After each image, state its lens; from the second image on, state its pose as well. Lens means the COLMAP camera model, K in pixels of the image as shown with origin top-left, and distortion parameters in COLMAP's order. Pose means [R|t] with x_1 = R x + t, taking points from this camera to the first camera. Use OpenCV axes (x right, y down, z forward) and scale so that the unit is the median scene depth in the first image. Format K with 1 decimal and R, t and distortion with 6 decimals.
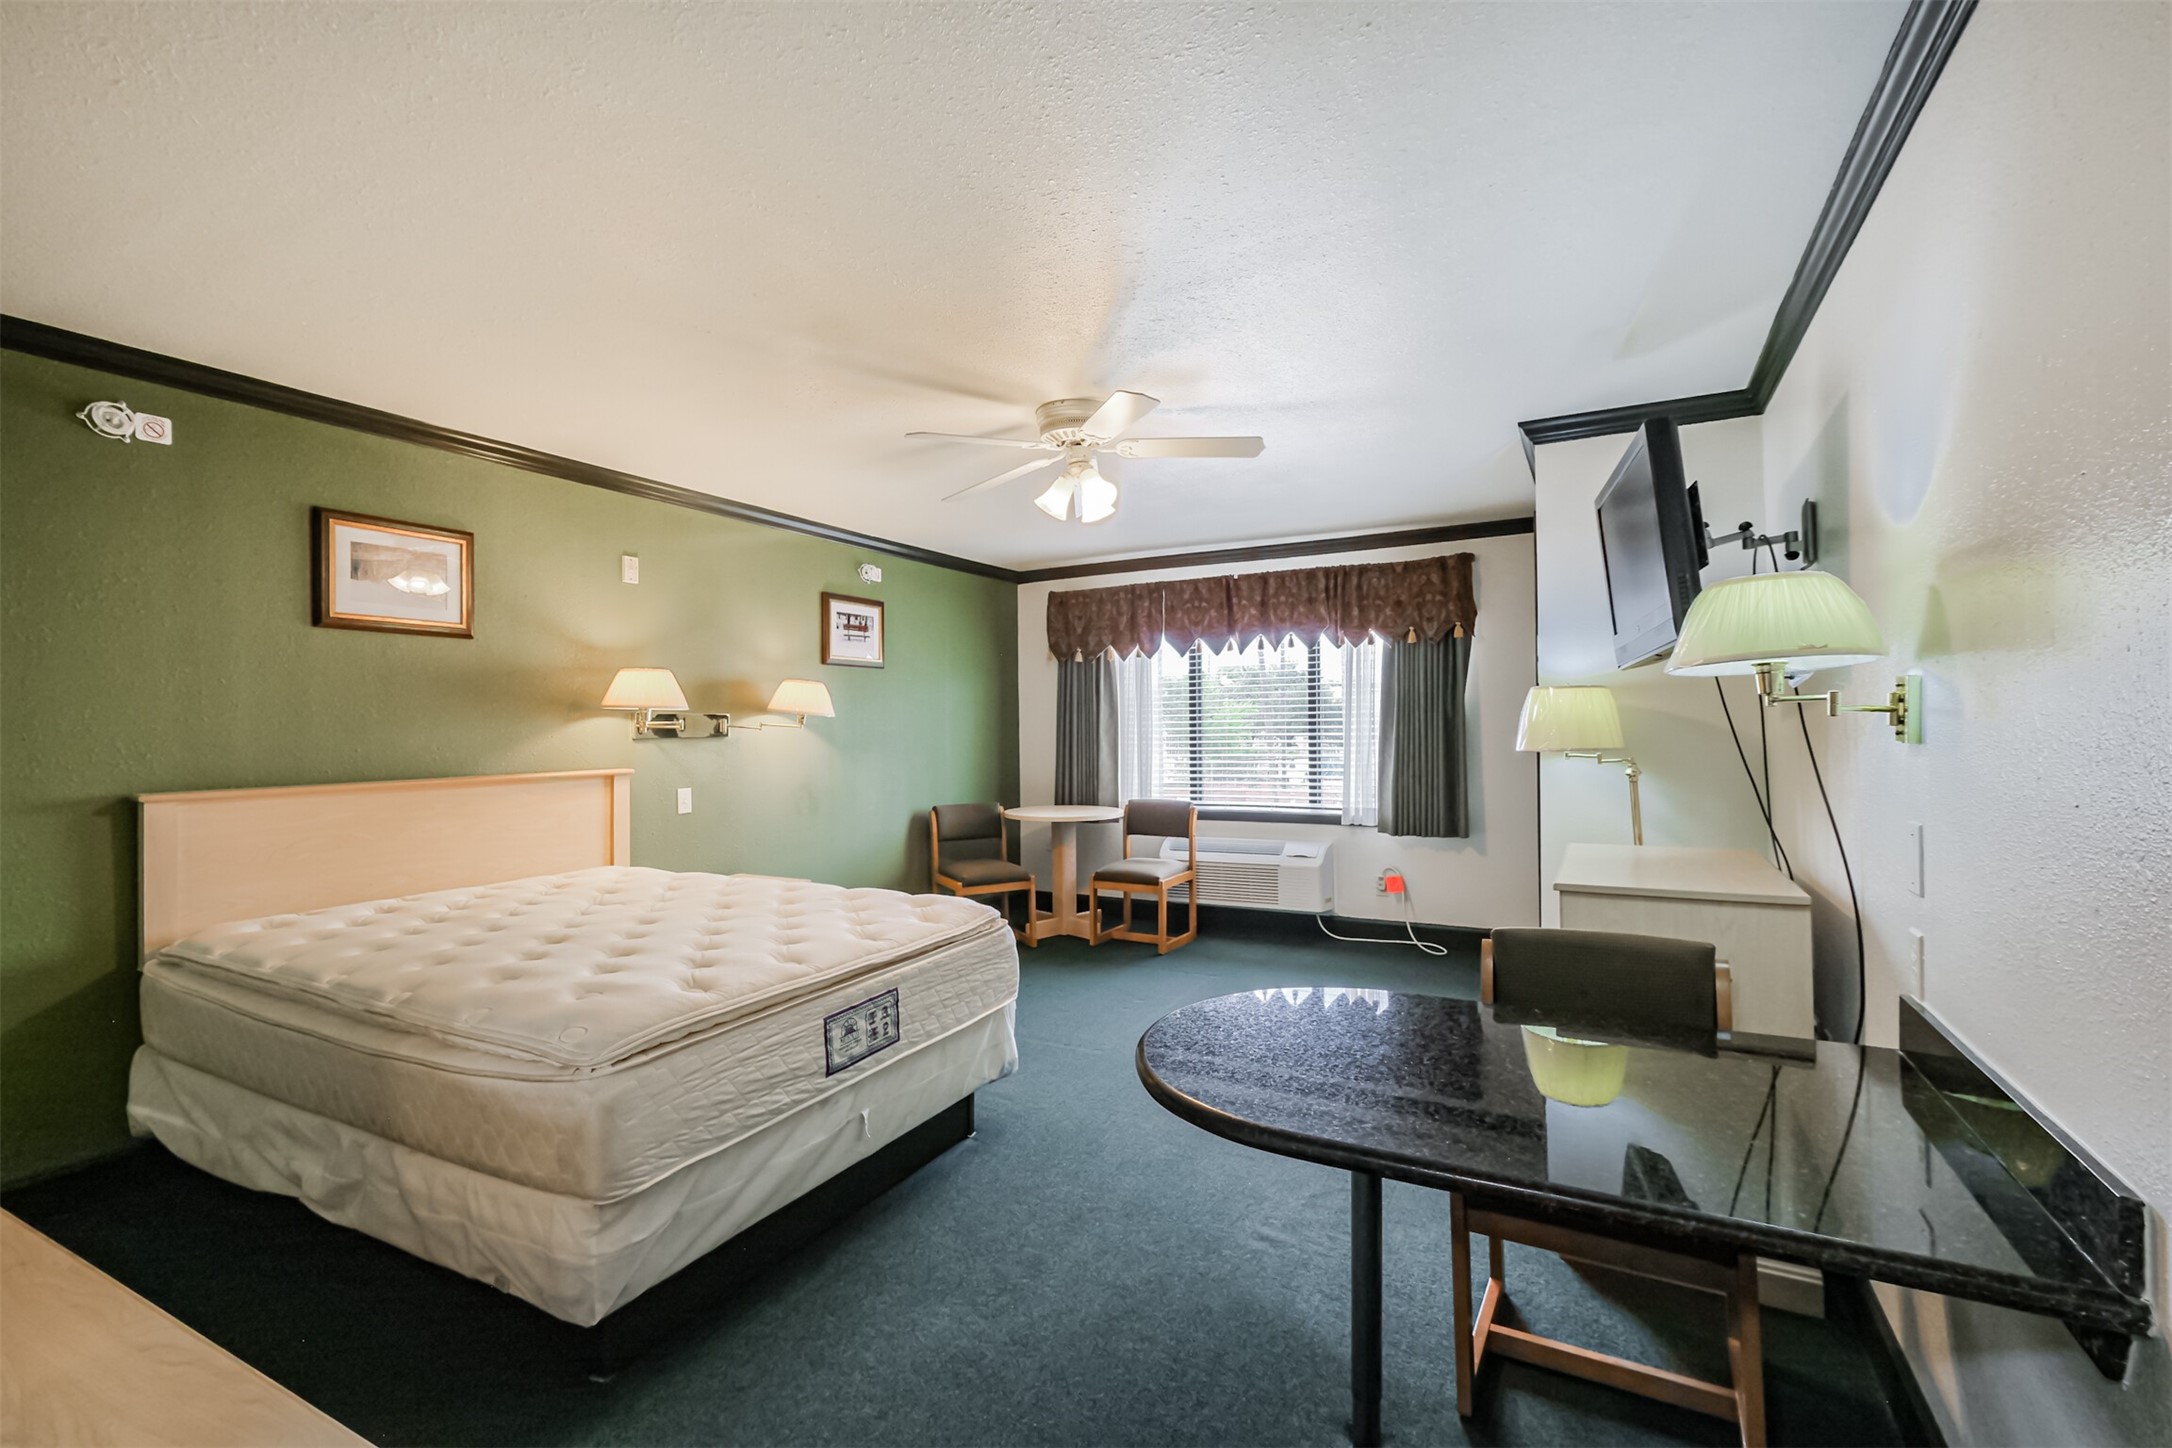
lens RADIAL K [[948.5, 0, 1089.8], [0, 948.5, 721.3], [0, 0, 1]] dist [0.000464, 0.000269]
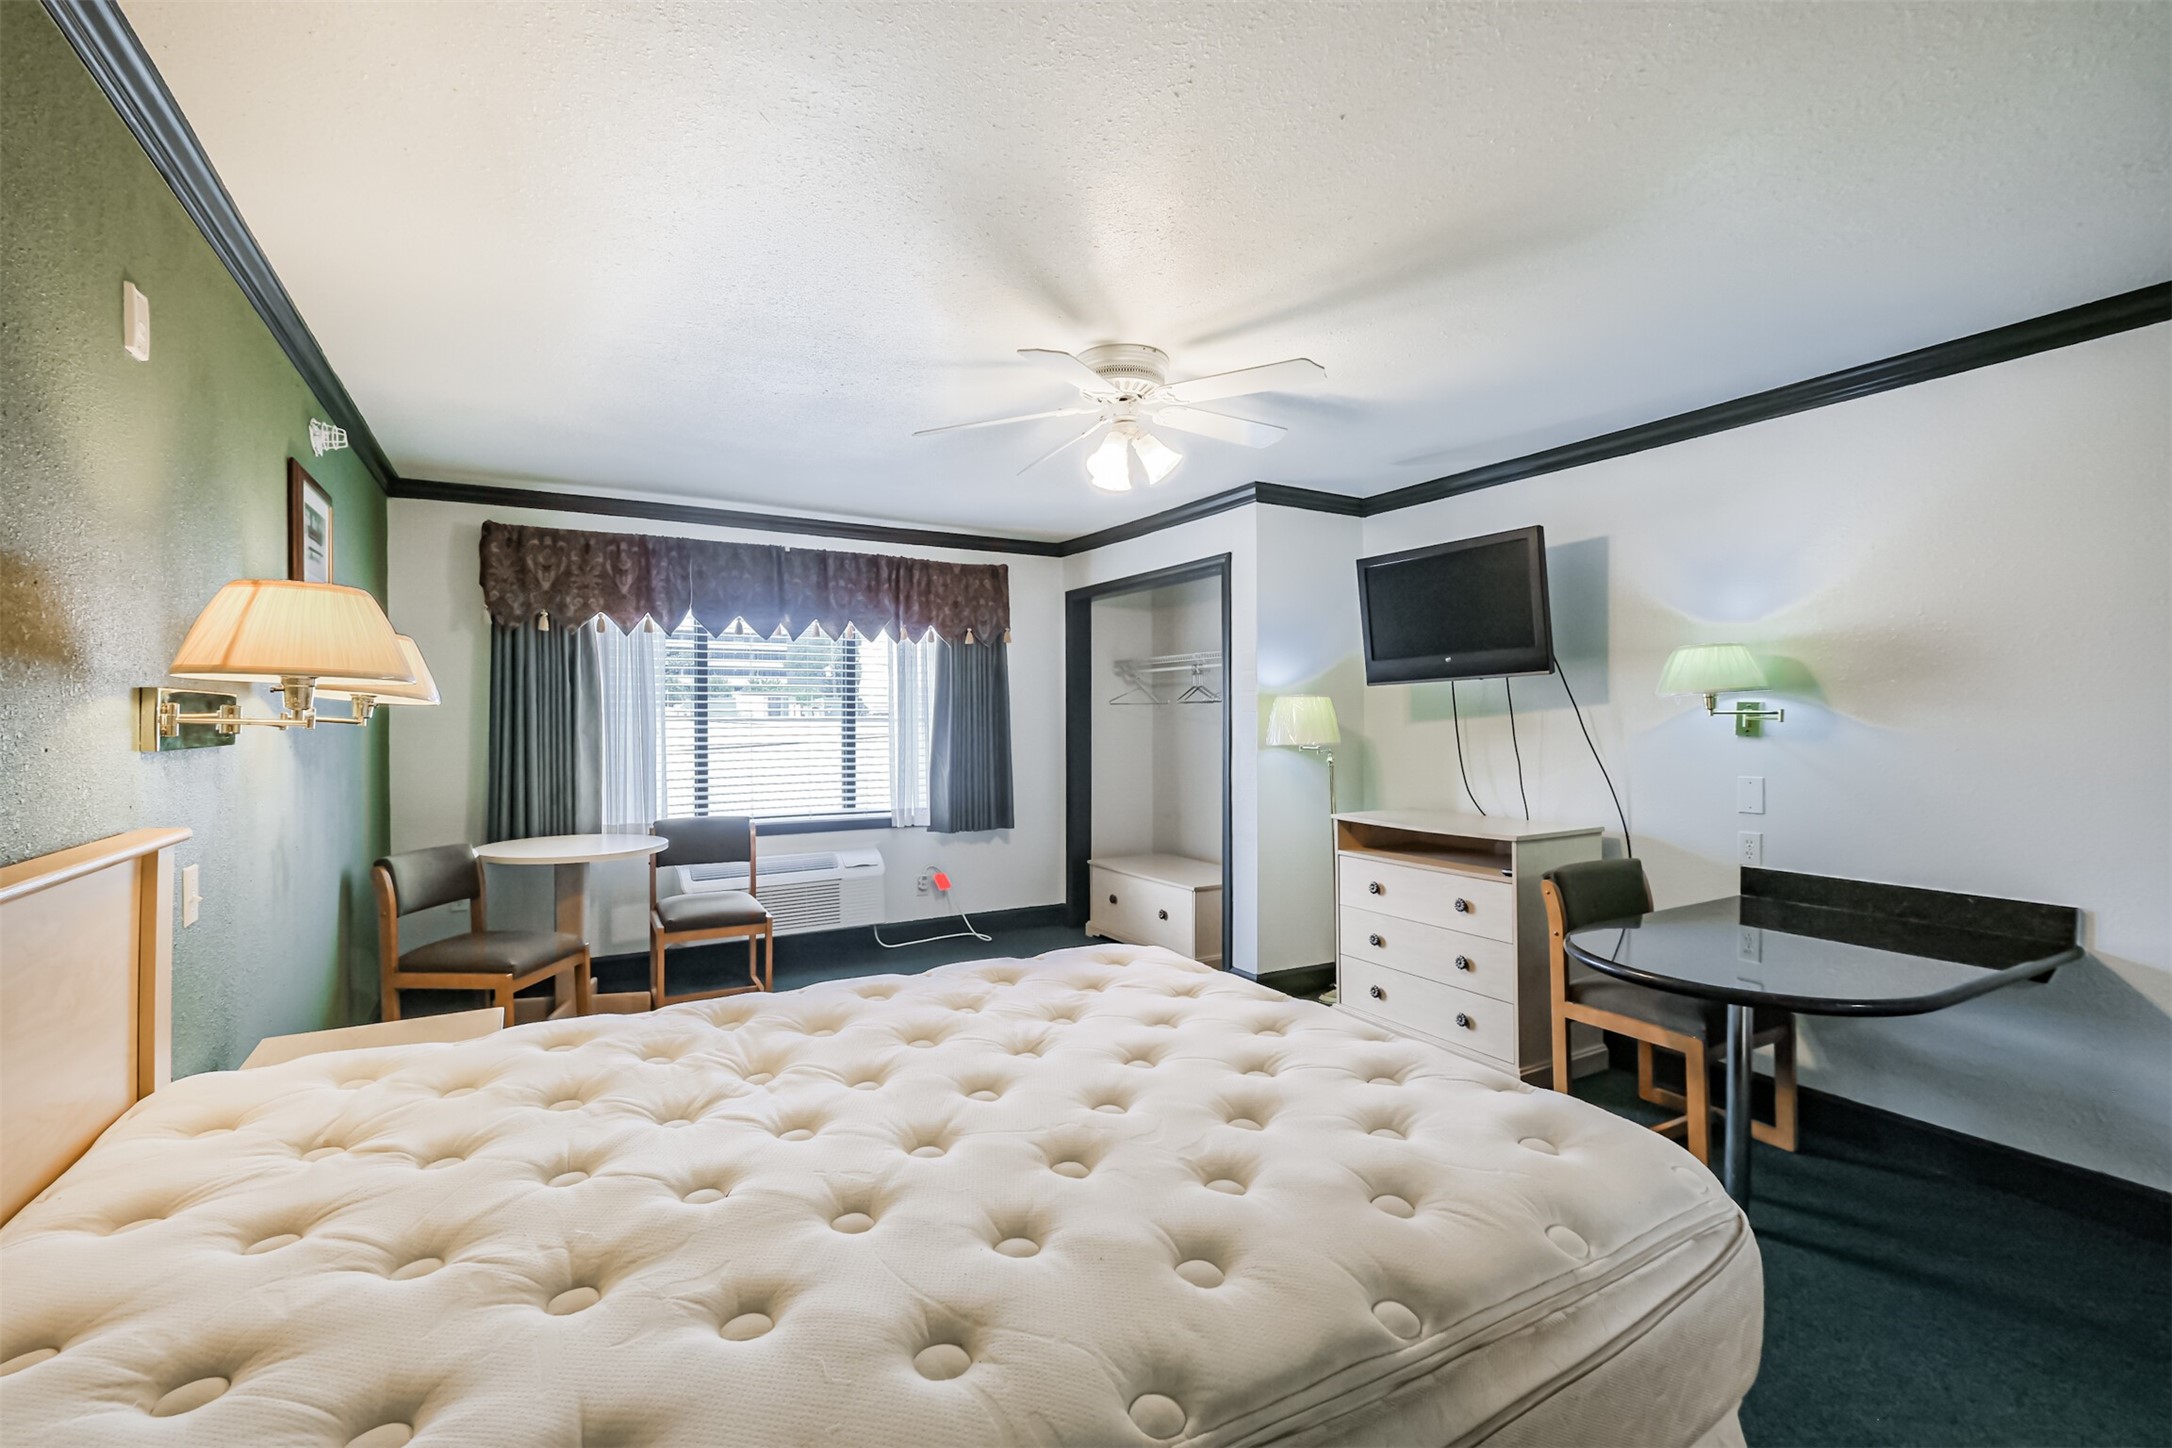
lens RADIAL K [[948.5, 0, 1089.8], [0, 948.5, 721.3], [0, 0, 1]] dist [0.000464, 0.000269]
pose [[0.529842, 0.008392, 0.848055, -0.444639], [-0.009361, 0.999948, -0.004046, 0.003896], [-0.848044, -0.005795, 0.529893, 0.328445]]
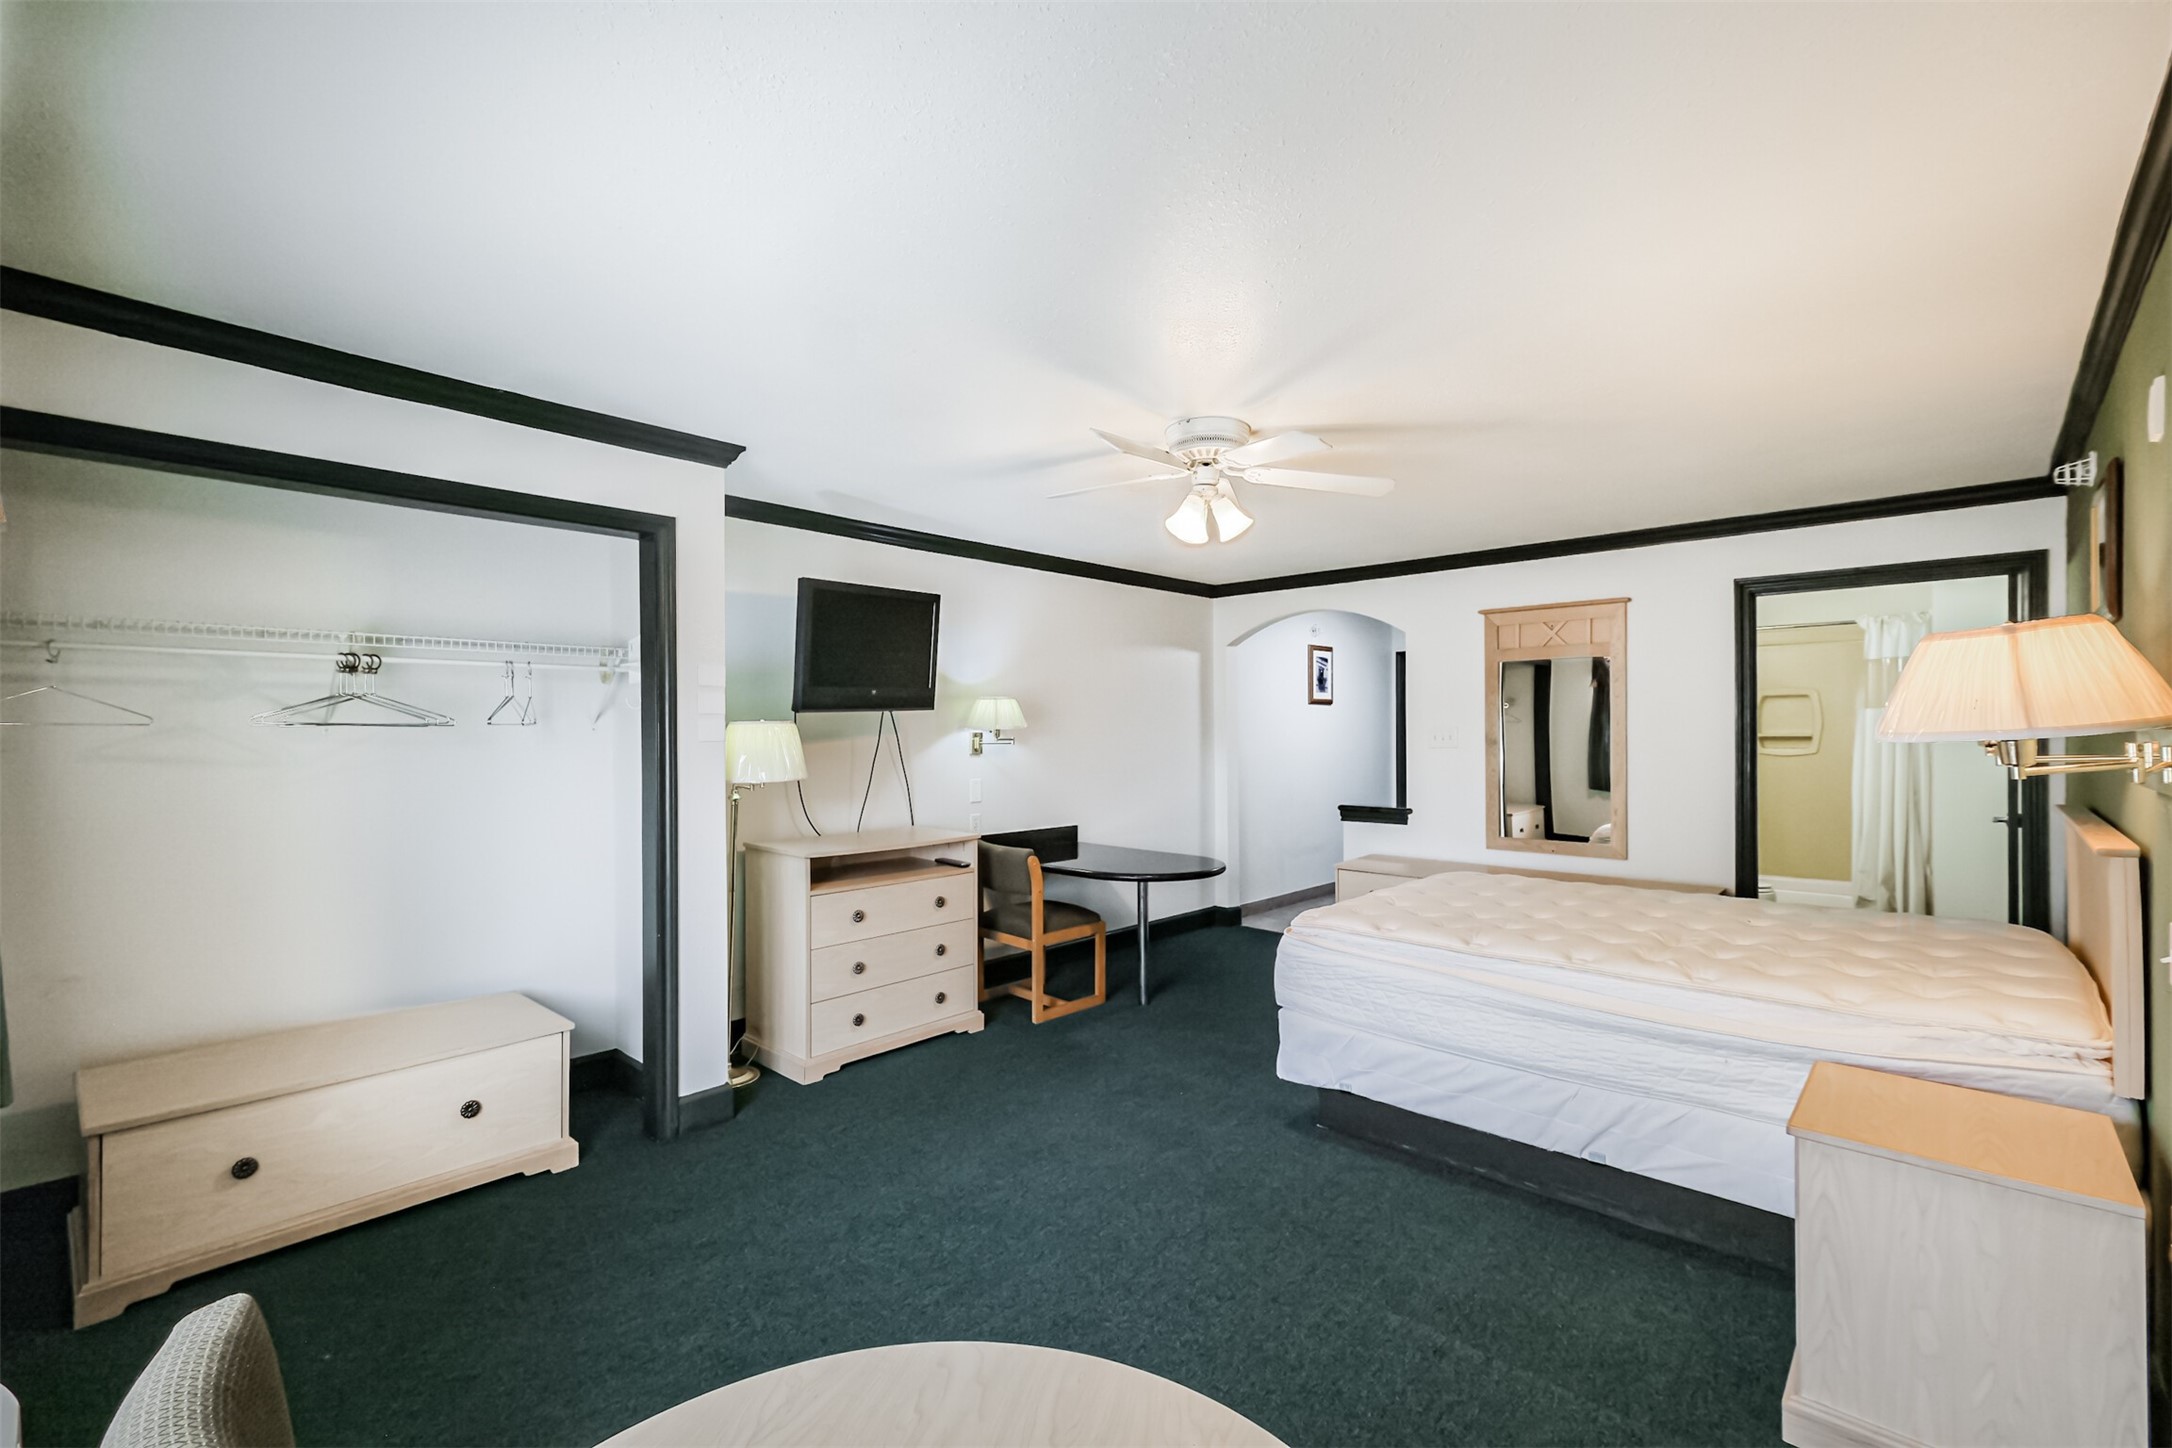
lens RADIAL K [[938.0, 0, 1059.3], [0, 938.0, 724.4], [0, 0, 1]] dist [0.000348, 0.000069]
pose [[-0.962324, 0.016591, 0.271400, -0.072965], [0.013440, 0.999819, -0.013462, -0.008770], [-0.271574, -0.009308, -0.962373, 1.149788]]
